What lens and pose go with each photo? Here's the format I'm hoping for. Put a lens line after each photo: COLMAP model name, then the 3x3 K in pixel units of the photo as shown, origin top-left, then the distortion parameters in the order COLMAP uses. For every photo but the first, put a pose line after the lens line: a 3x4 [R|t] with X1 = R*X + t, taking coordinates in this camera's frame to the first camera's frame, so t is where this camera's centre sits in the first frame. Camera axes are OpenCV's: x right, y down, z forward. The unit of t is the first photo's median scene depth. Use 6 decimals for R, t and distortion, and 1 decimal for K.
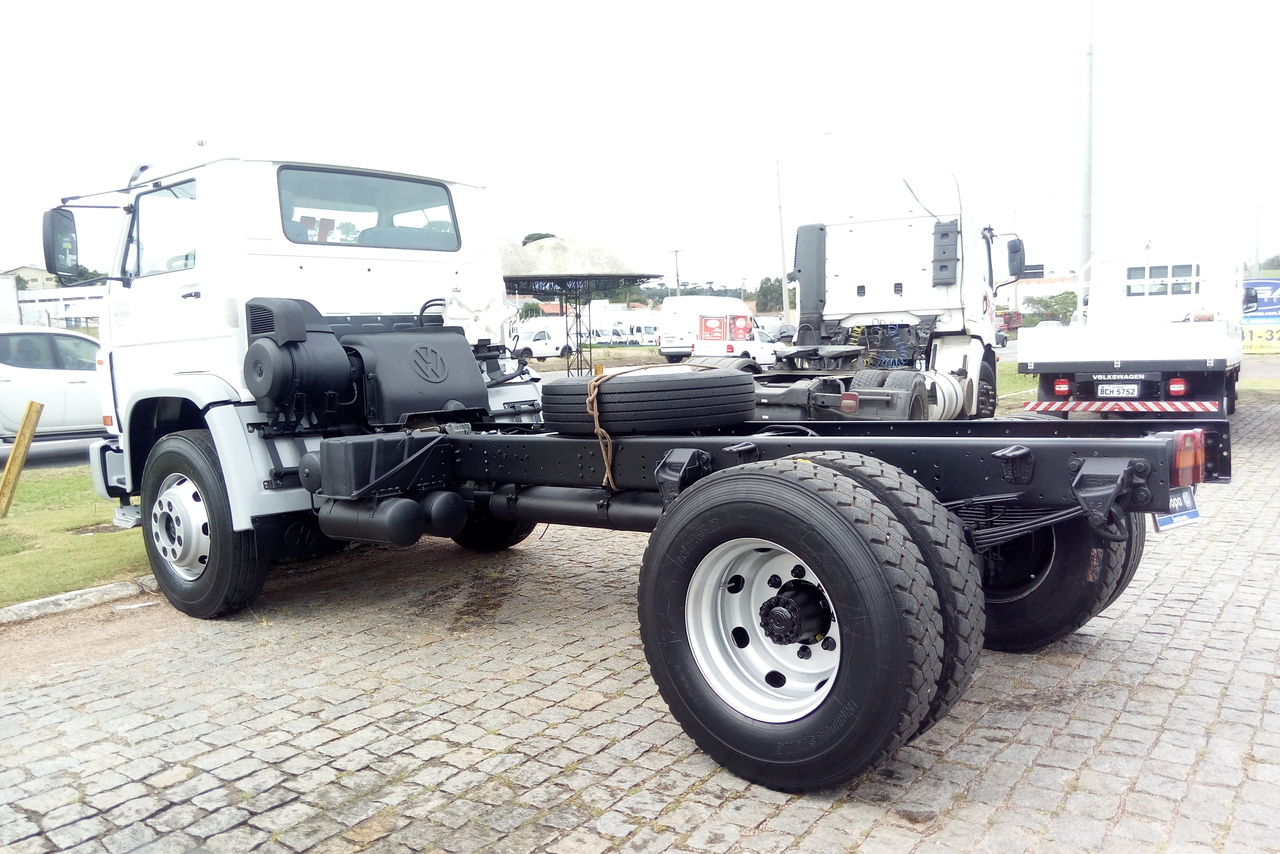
lens RADIAL K [[1075.9, 0, 649.8], [0, 1075.9, 430.7], [0, 0, 1]] dist [0.101498, -0.171810]
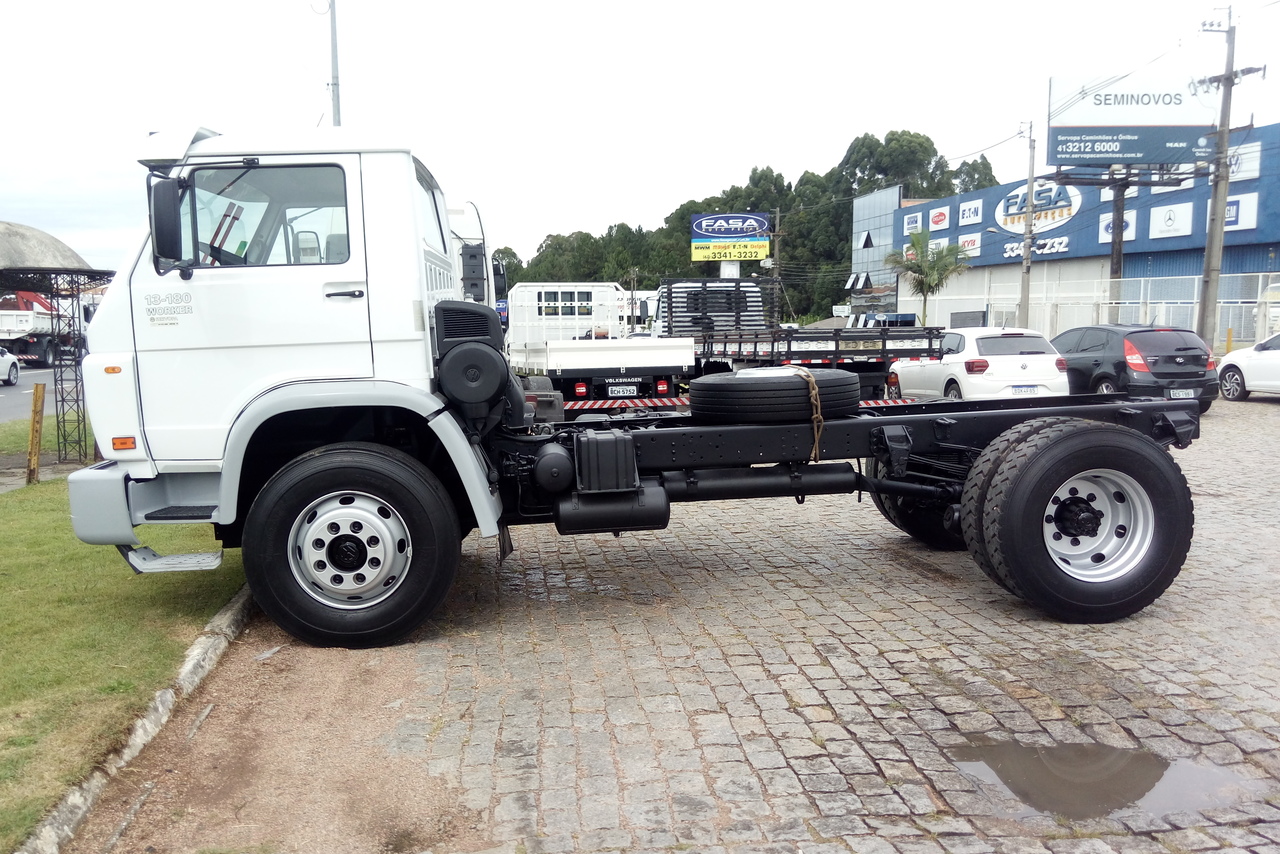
lens RADIAL K [[1075.9, 0, 649.8], [0, 1075.9, 430.7], [0, 0, 1]] dist [0.101498, -0.171810]
pose [[0.706302, -0.047057, 0.706345, -0.915897], [0.054604, 0.998437, 0.011915, -0.008131], [-0.705801, 0.030154, 0.707768, 0.191895]]
